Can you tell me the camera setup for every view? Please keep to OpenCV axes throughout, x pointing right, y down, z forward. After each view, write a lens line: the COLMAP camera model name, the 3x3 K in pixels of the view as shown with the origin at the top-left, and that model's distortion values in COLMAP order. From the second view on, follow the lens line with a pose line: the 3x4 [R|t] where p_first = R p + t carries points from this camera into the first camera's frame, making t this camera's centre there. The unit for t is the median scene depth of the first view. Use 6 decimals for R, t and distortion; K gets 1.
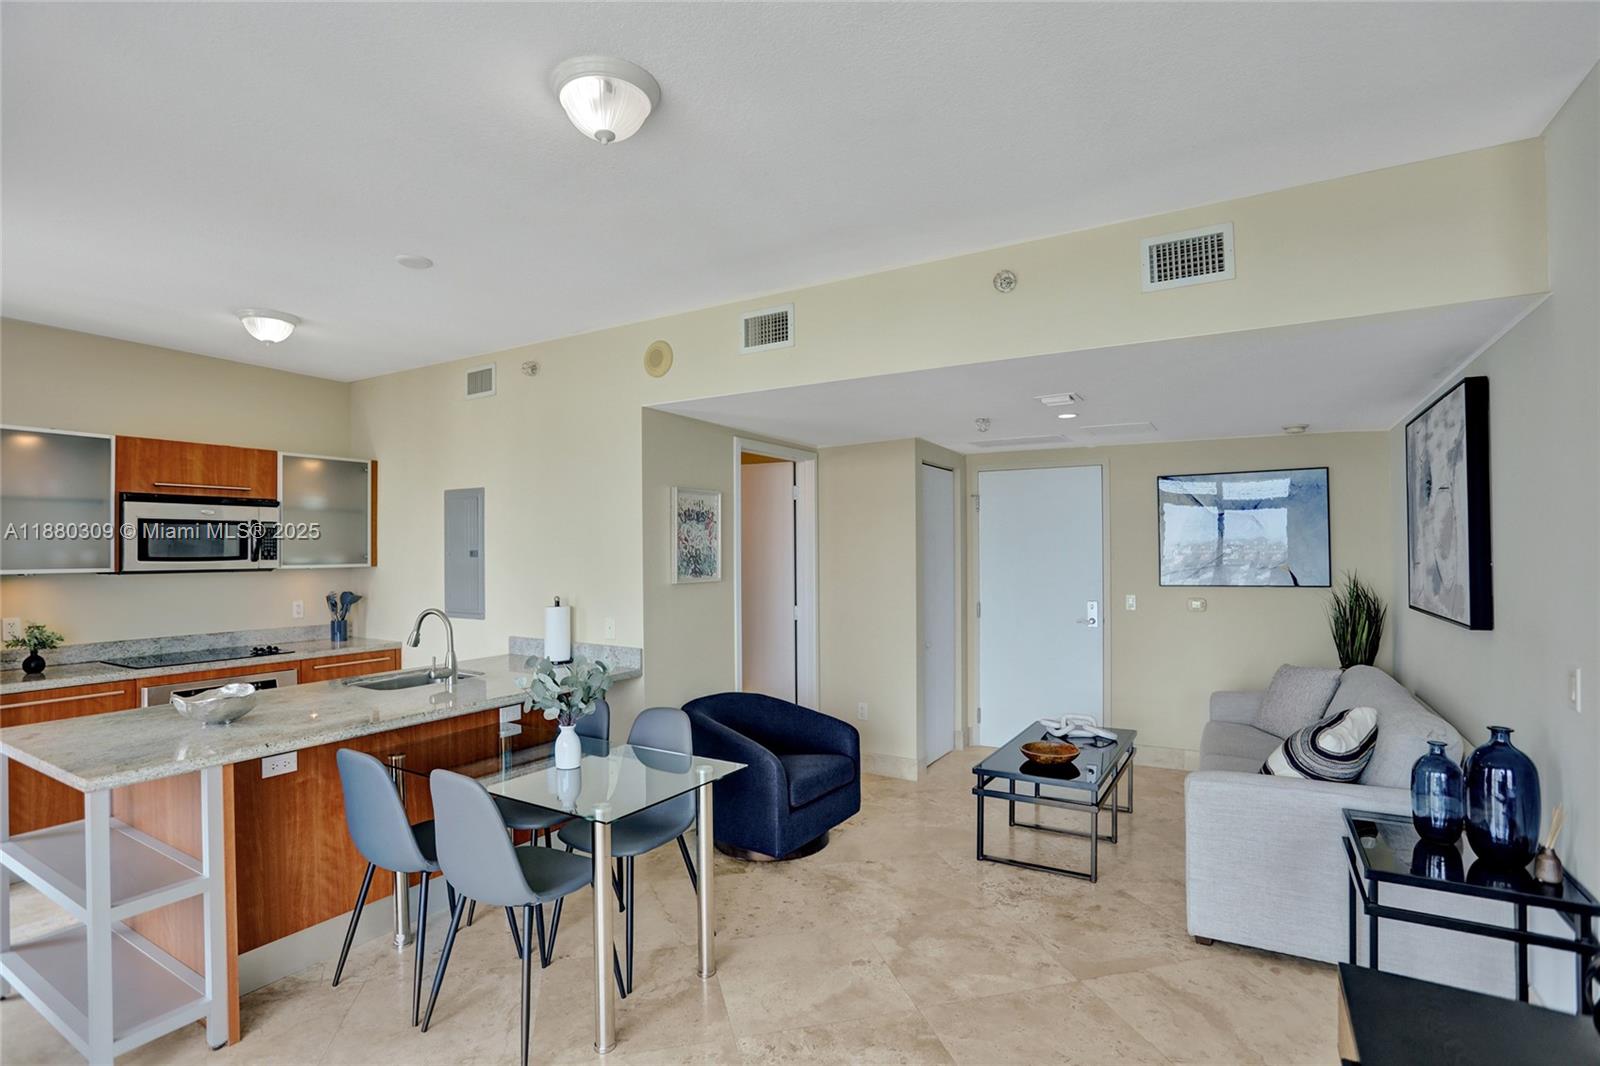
lens RADIAL K [[771.9, 0, 796.8], [0, 771.9, 546.0], [0, 0, 1]] dist [-0.071349, 0.028776]
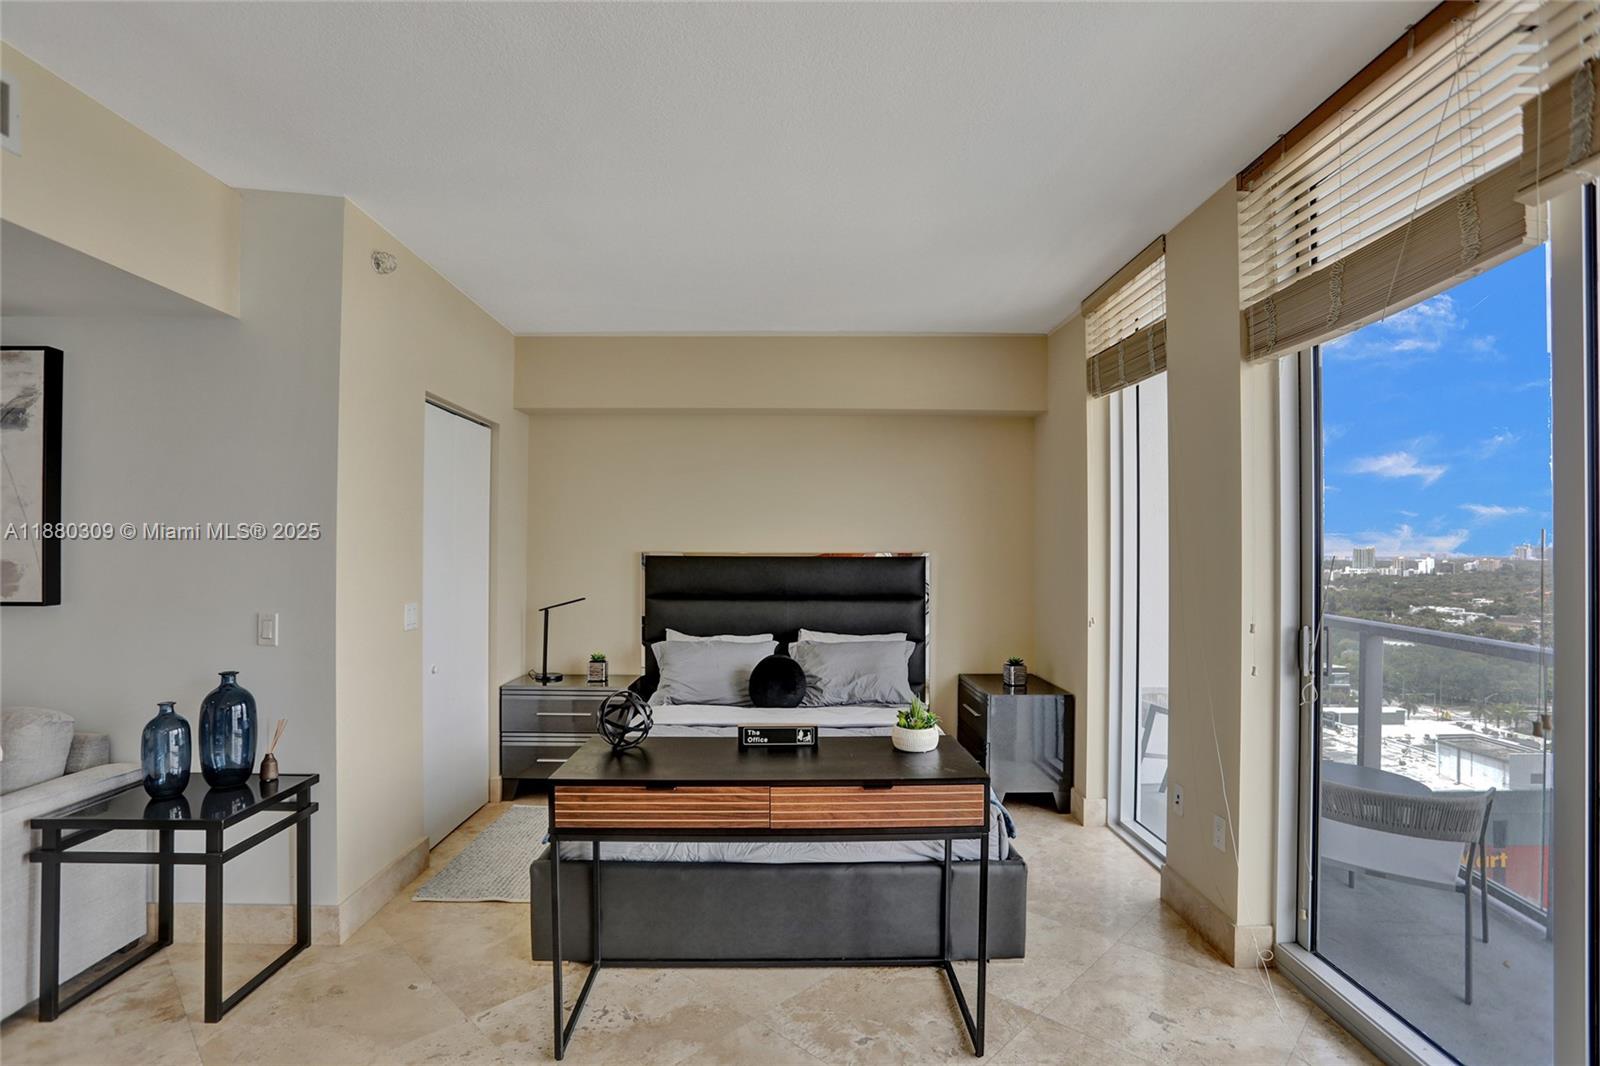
lens RADIAL K [[774.0, 0, 795.2], [0, 774.0, 544.4], [0, 0, 1]] dist [-0.067774, 0.026531]
pose [[-0.526894, 0.012955, 0.849832, -0.301541], [-0.005670, 0.999808, -0.018757, 0.031154], [-0.849912, -0.014701, -0.526719, 0.463939]]
